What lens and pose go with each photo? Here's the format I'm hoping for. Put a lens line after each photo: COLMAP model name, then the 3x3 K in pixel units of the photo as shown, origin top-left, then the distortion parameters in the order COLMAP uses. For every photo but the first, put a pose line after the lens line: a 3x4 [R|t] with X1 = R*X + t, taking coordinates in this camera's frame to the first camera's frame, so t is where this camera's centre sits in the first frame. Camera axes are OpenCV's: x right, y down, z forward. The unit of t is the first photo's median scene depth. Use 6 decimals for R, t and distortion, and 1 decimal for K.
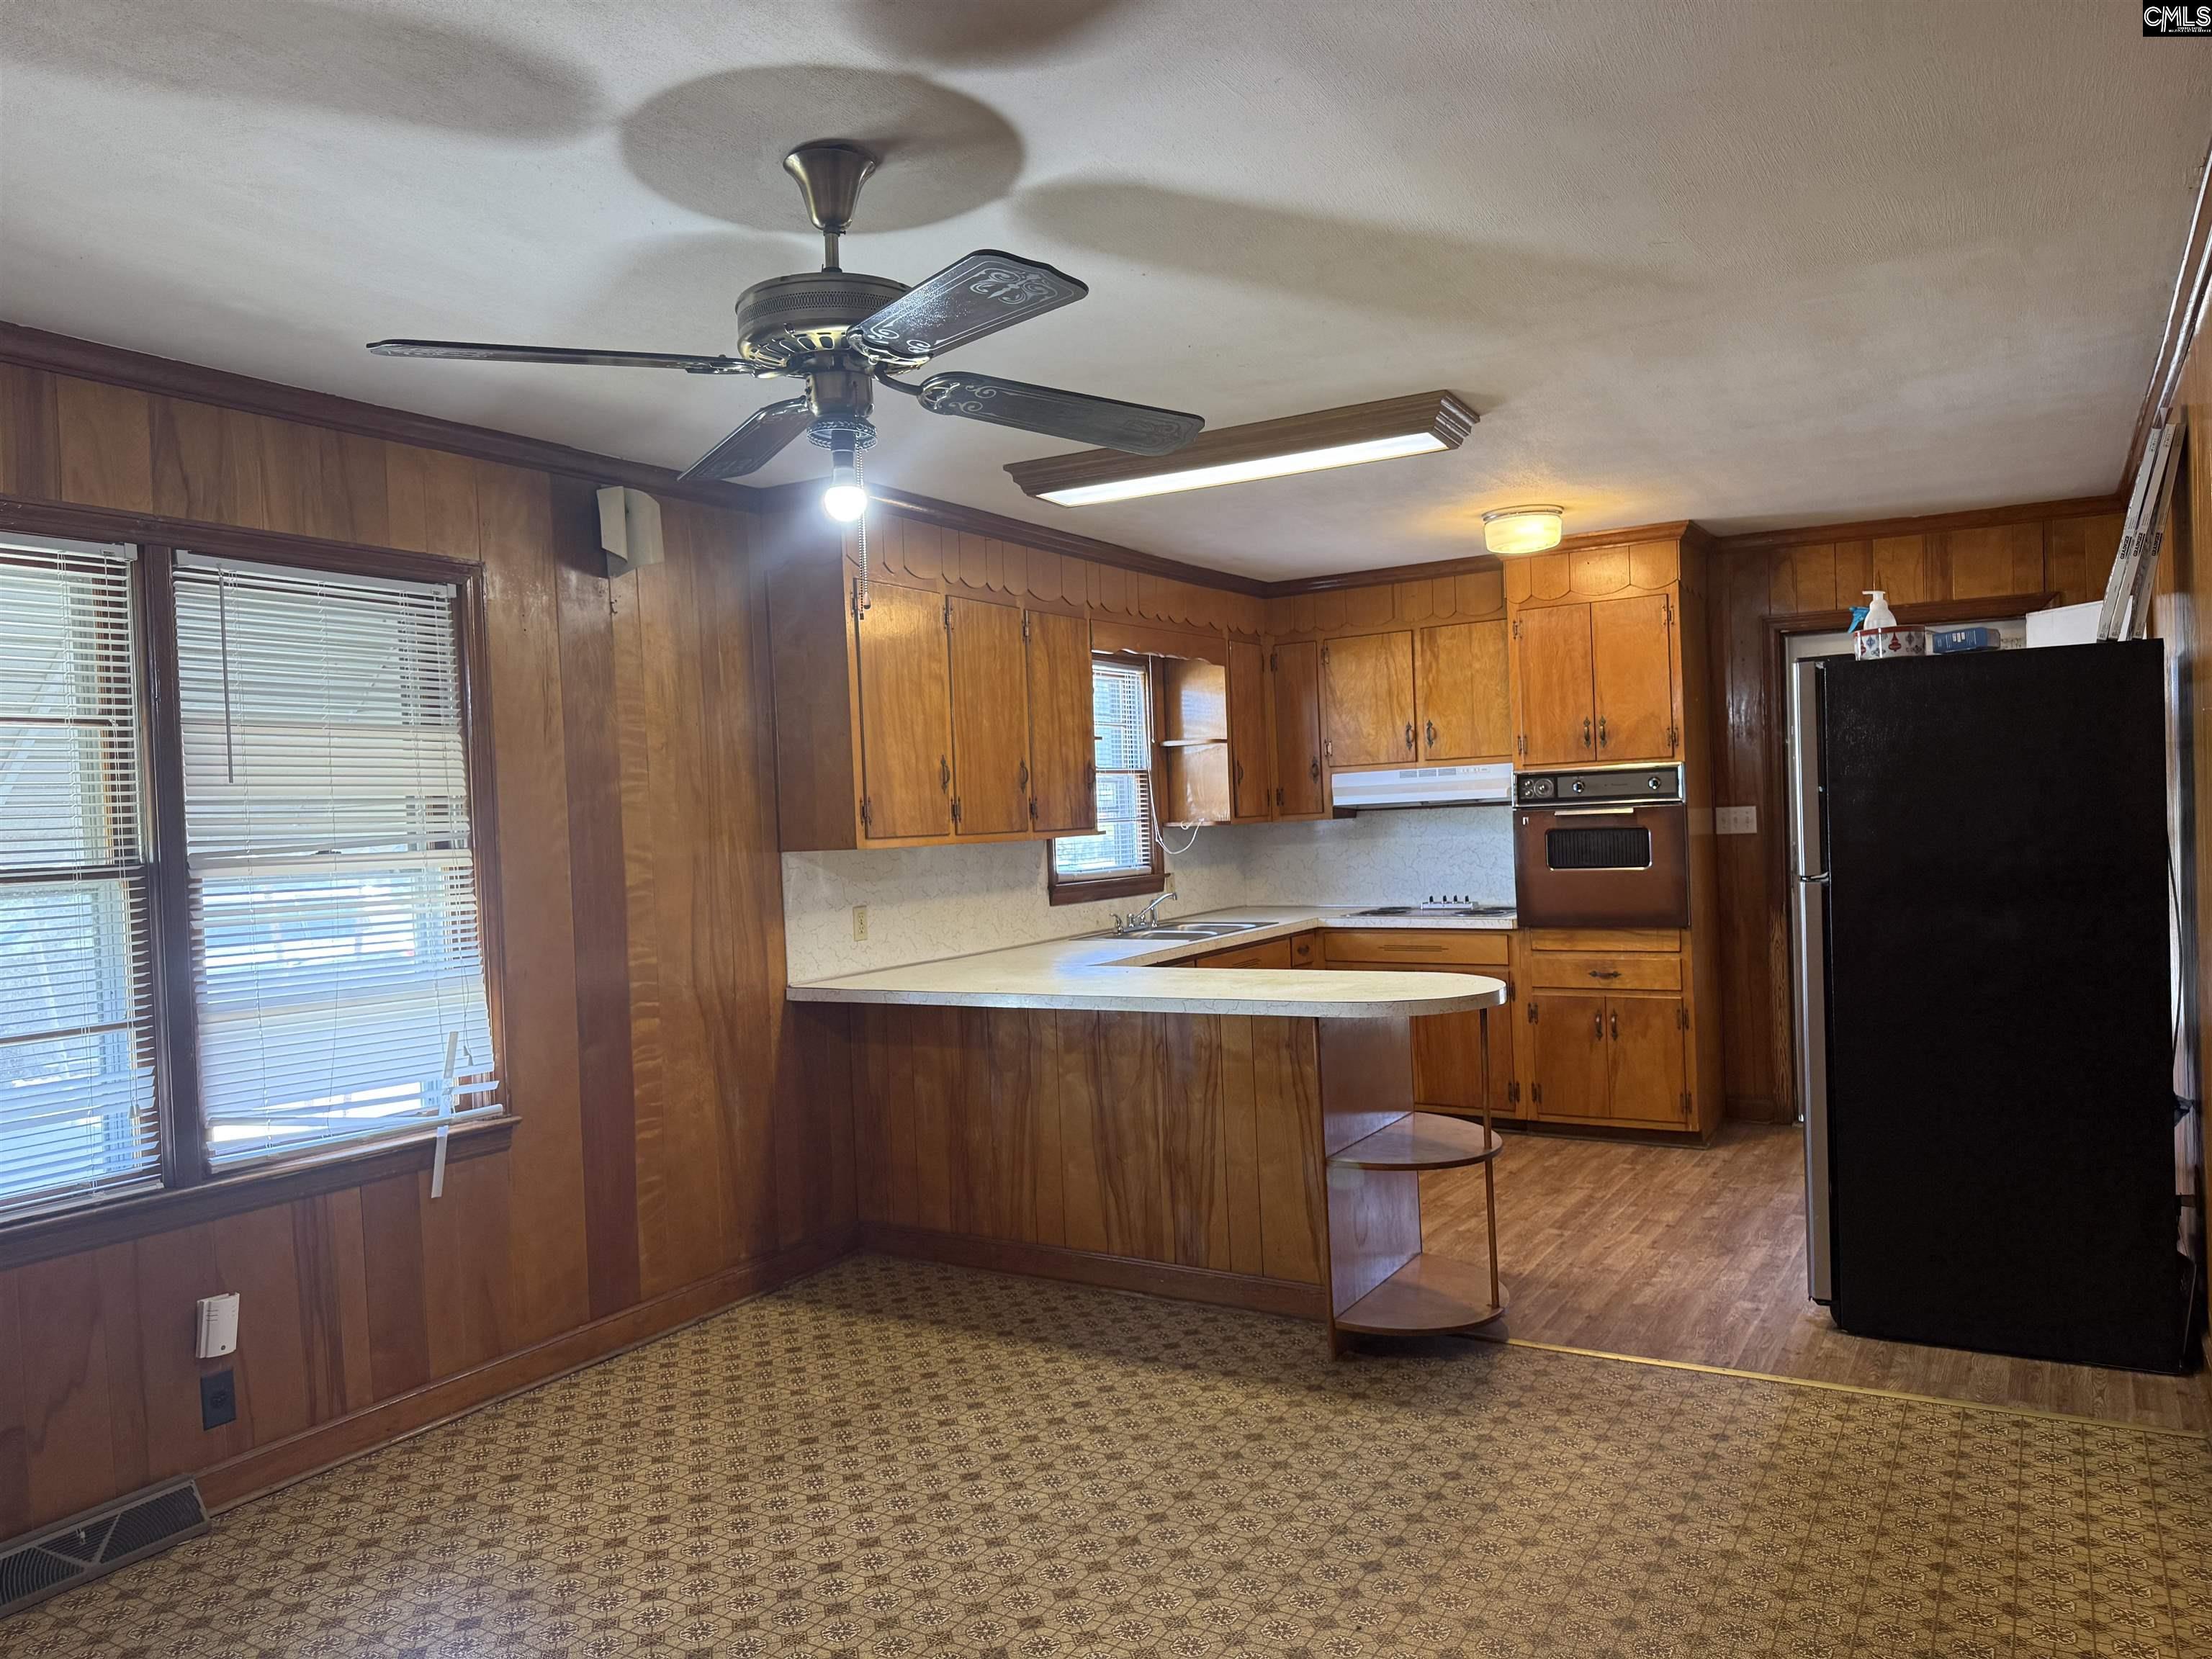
lens RADIAL K [[1547.1, 0, 1096.1], [0, 1547.1, 835.0], [0, 0, 1]] dist [0.147676, -0.243080]
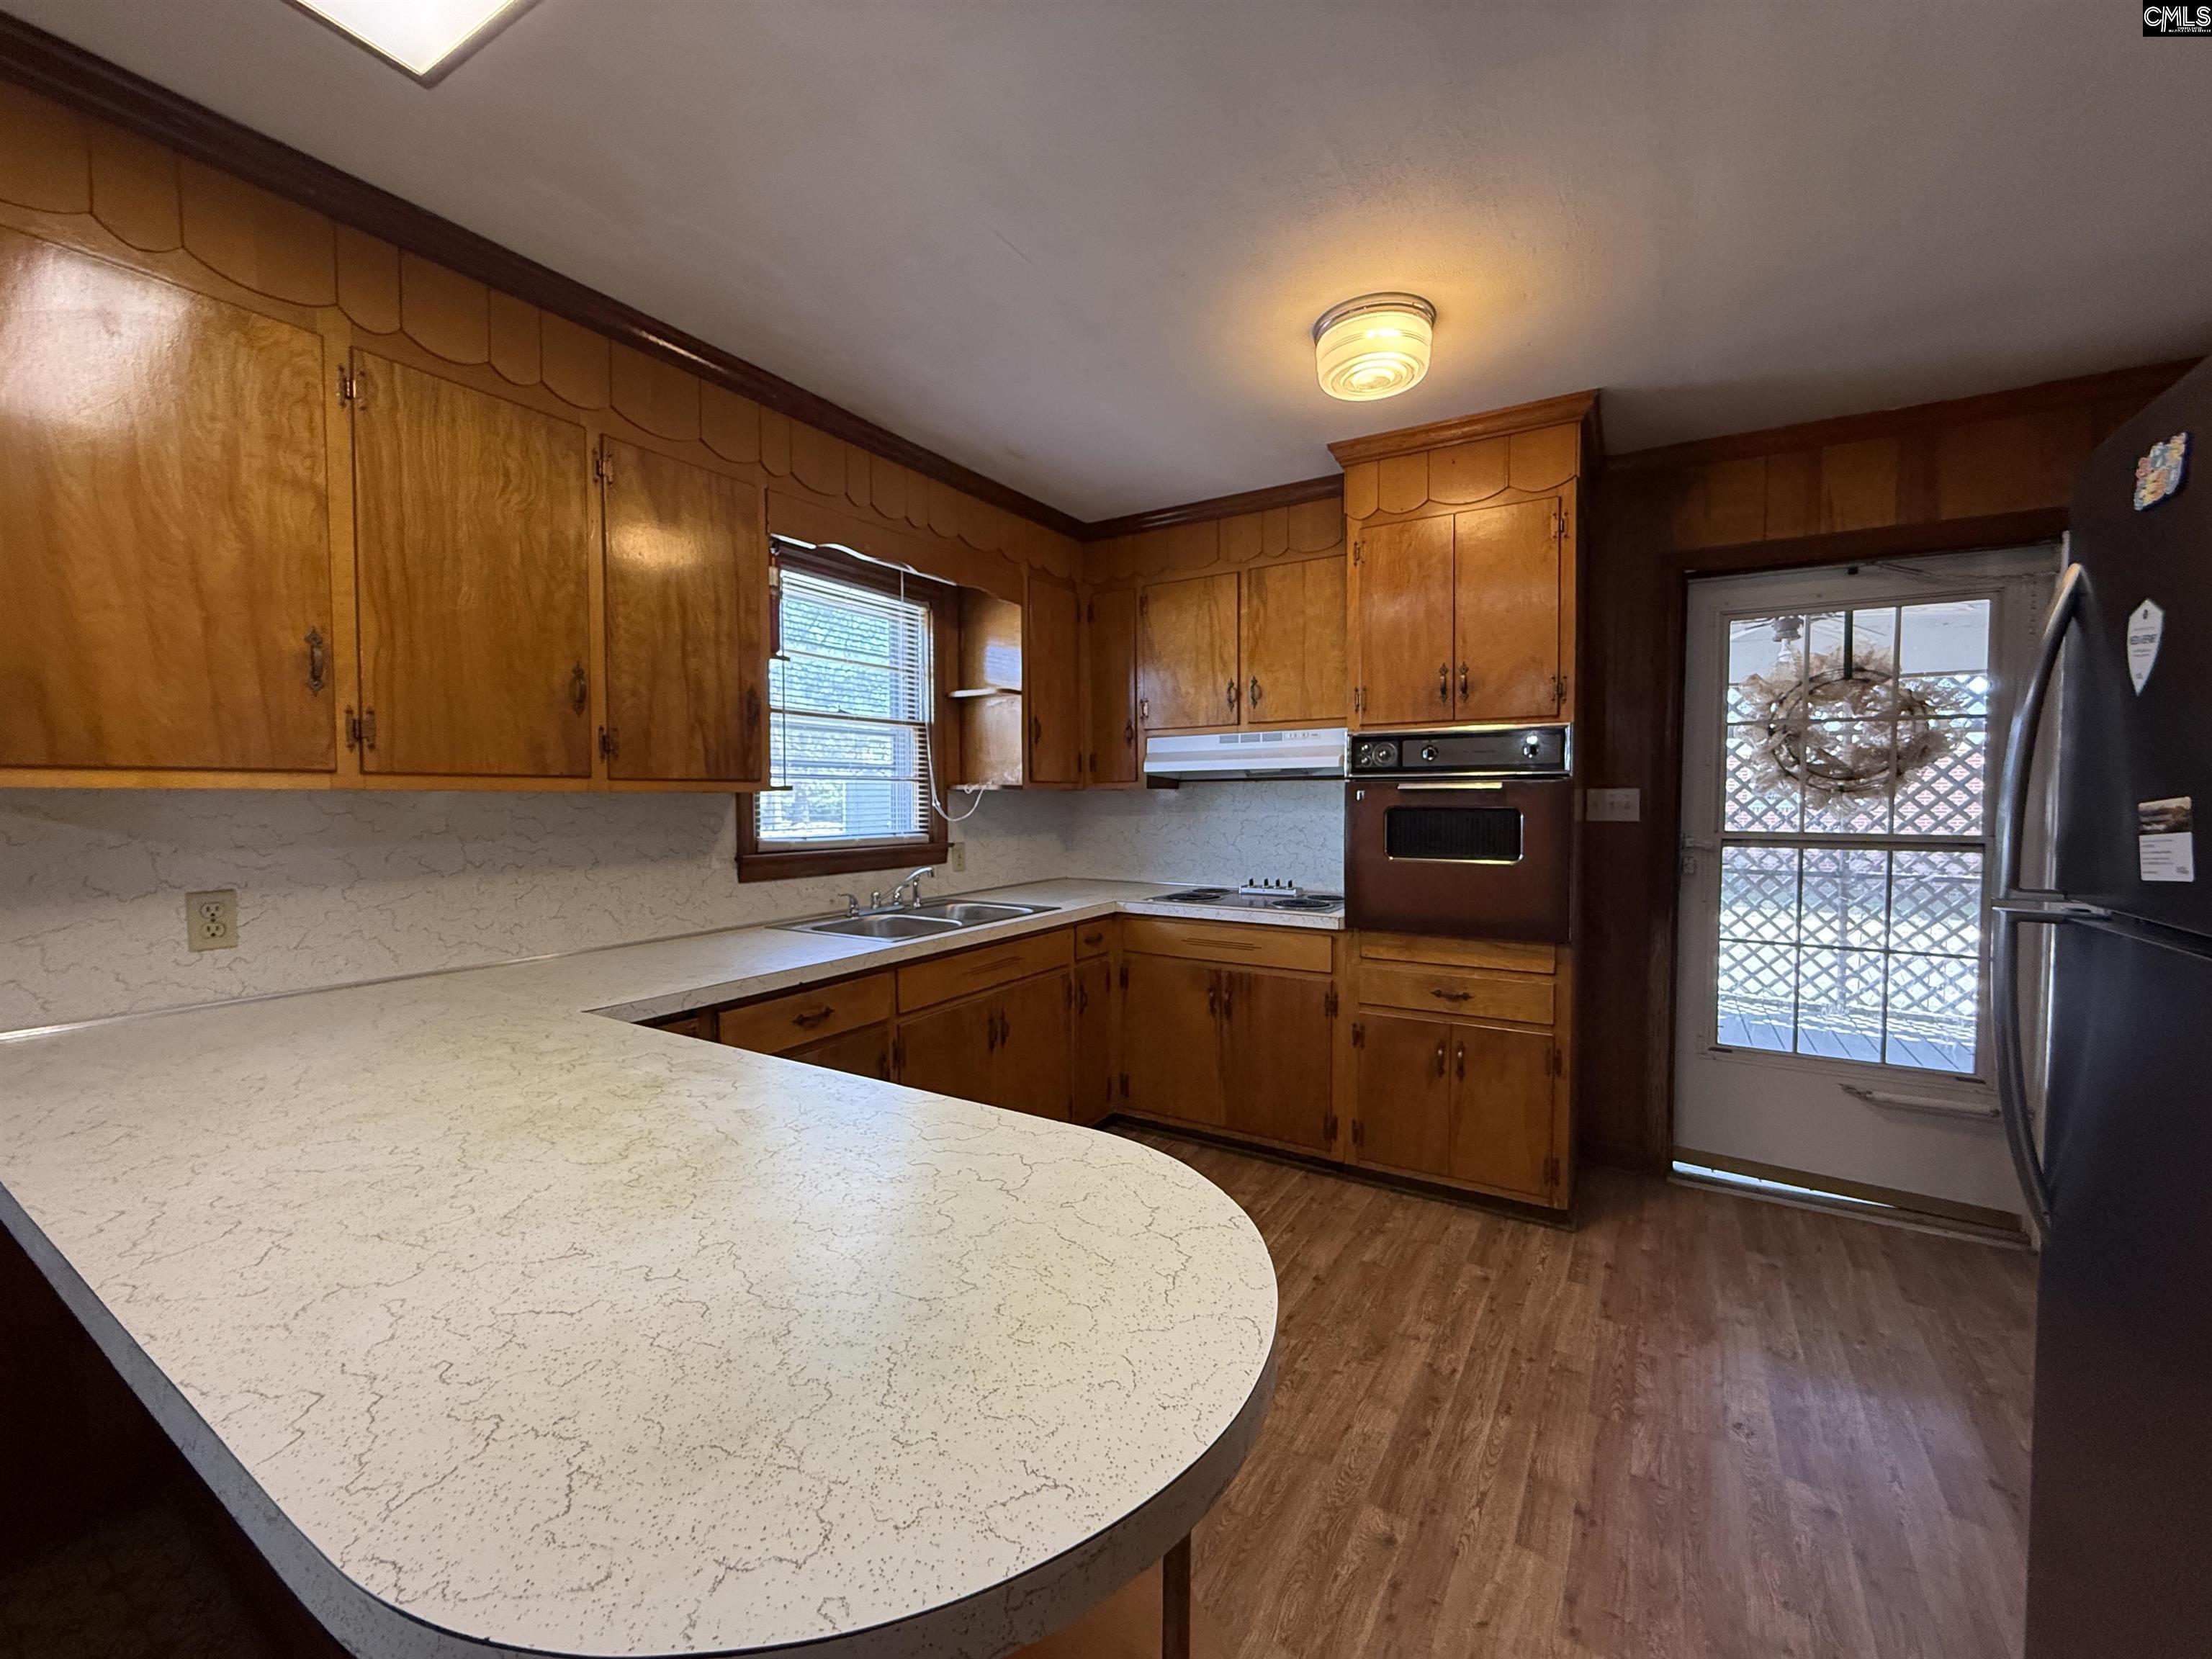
lens RADIAL K [[884.8, 0, 1099.1], [0, 884.8, 824.5], [0, 0, 1]] dist [0.000104, -0.000054]
pose [[0.999215, 0.036929, -0.014325, 0.148653], [-0.036642, 0.999133, 0.019766, 0.001588], [0.015042, -0.019225, 0.999702, 0.546227]]
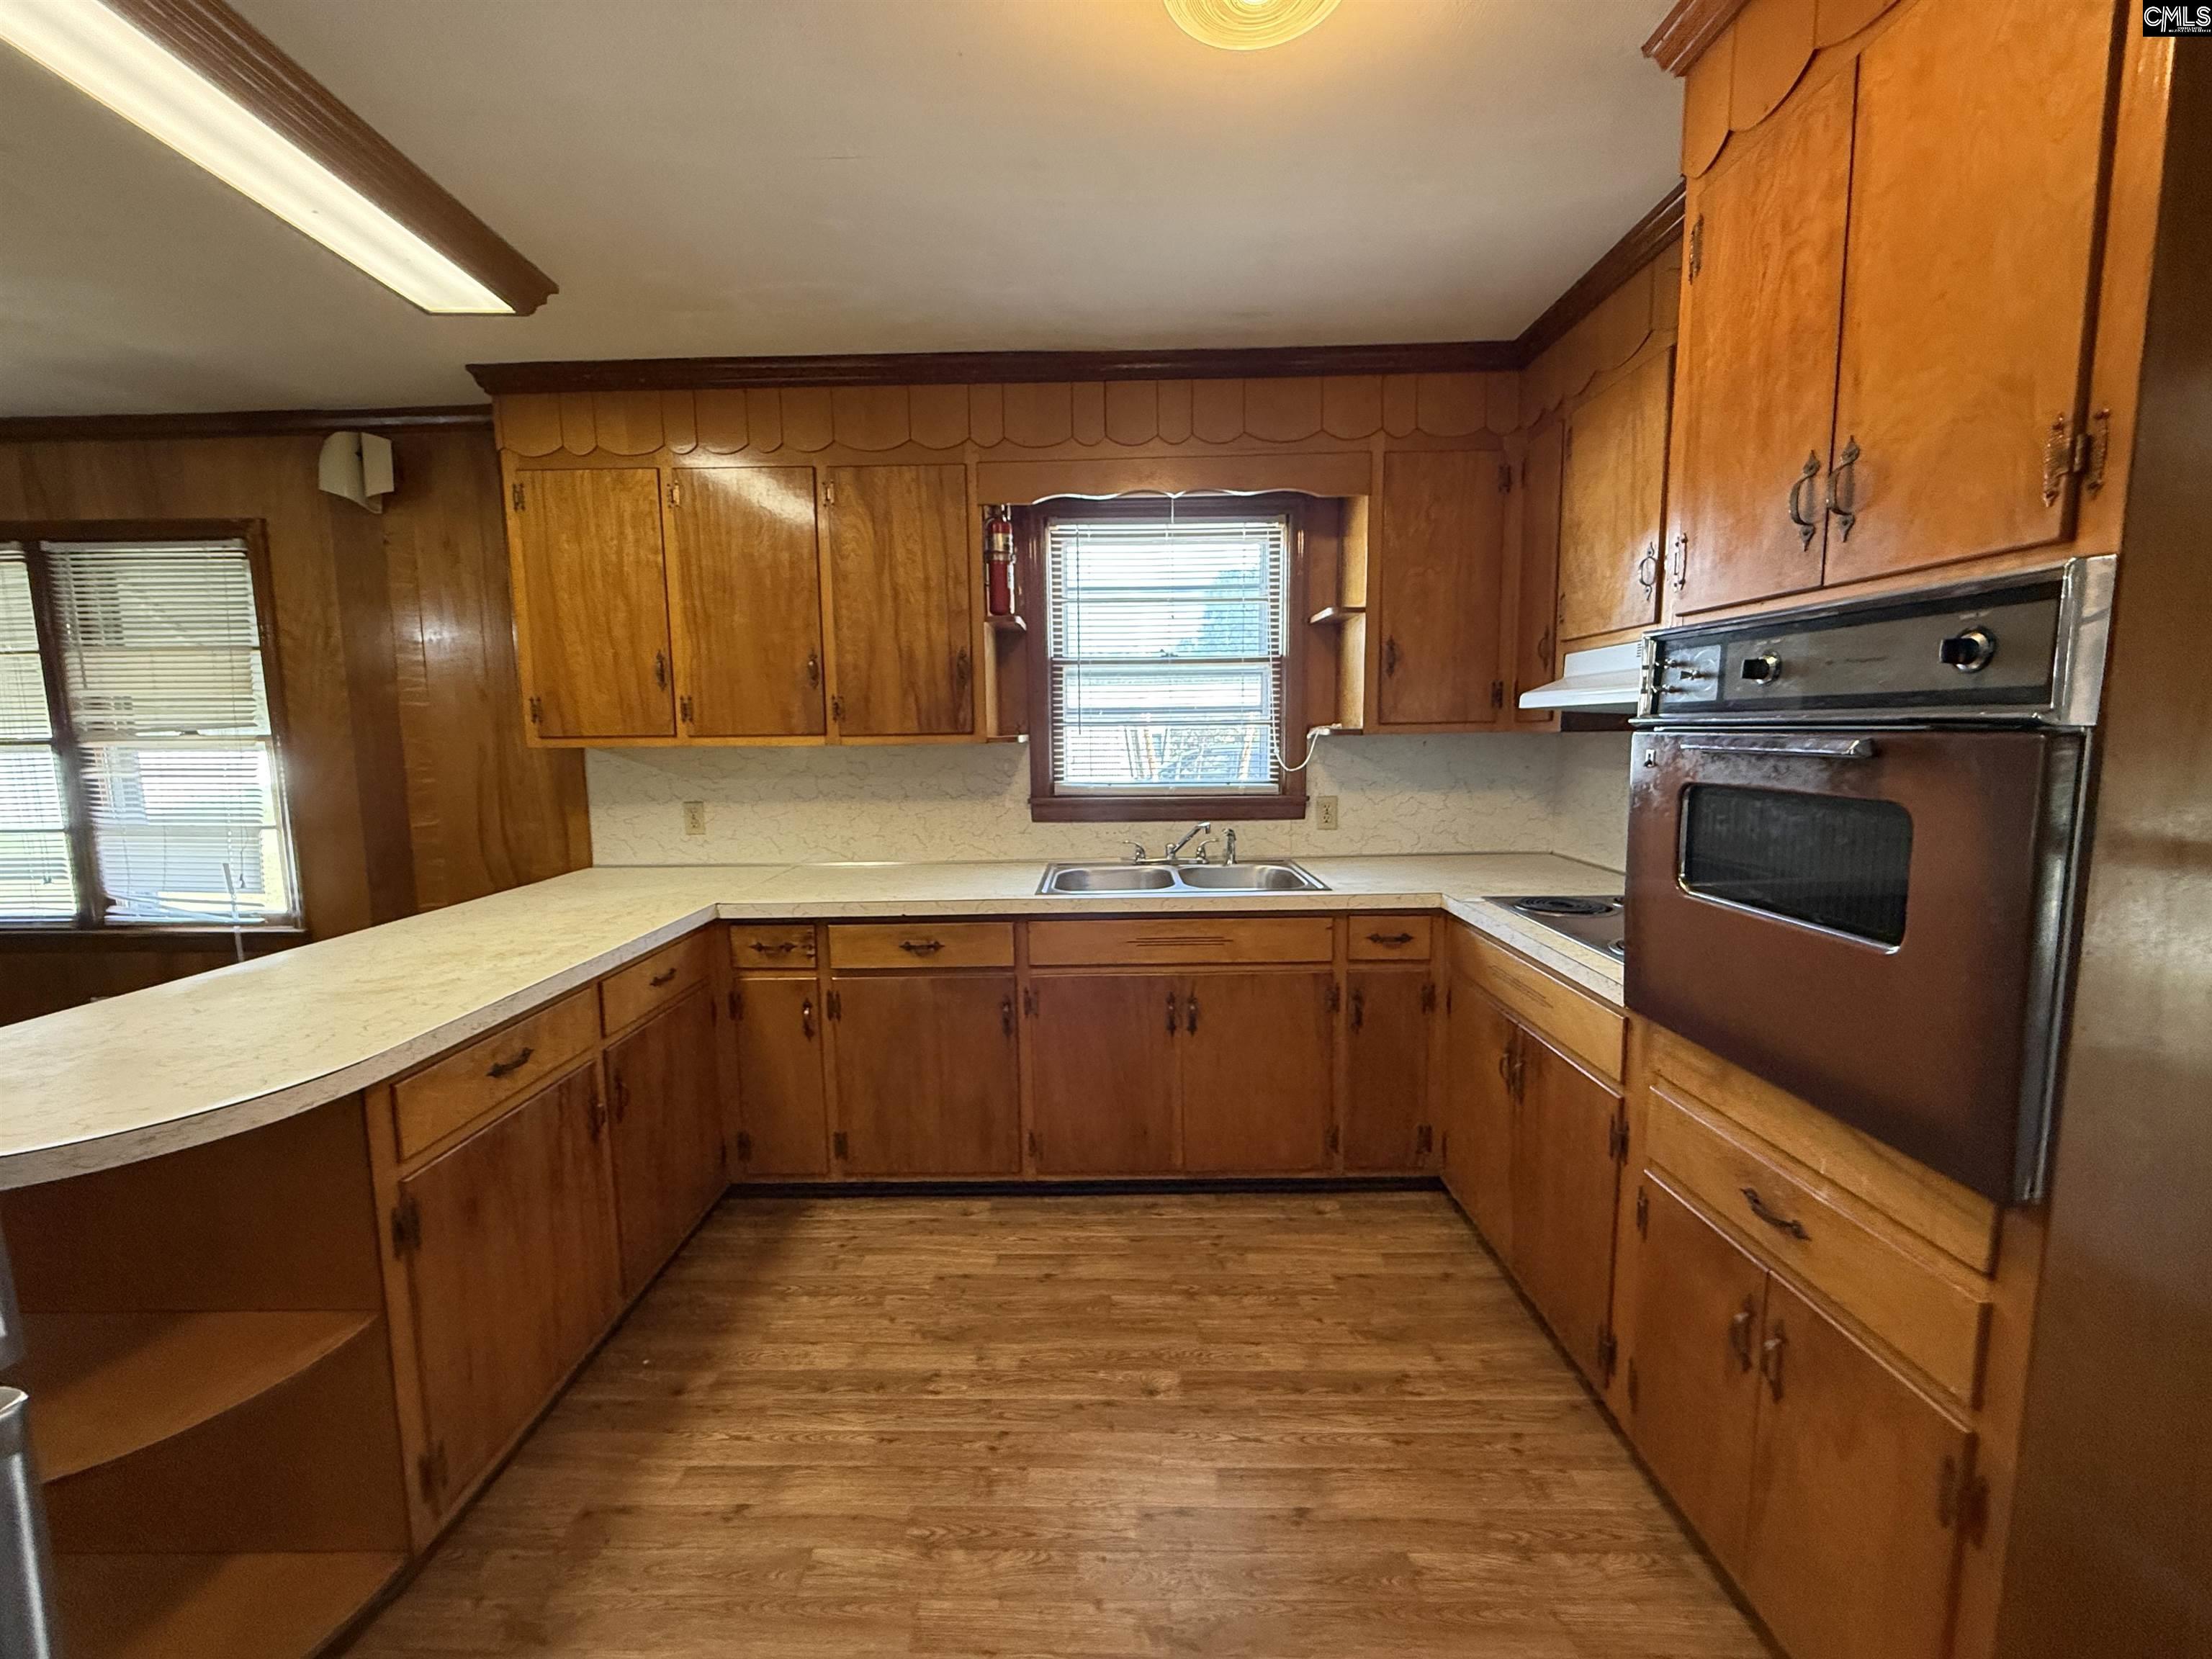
lens RADIAL K [[884.8, 0, 1099.1], [0, 884.8, 824.5], [0, 0, 1]] dist [0.000104, -0.000054]
pose [[0.504101, 0.129253, -0.853918, 0.396016], [-0.018282, 0.990113, 0.139076, -0.021186], [0.863451, -0.054497, 0.501480, 0.758569]]
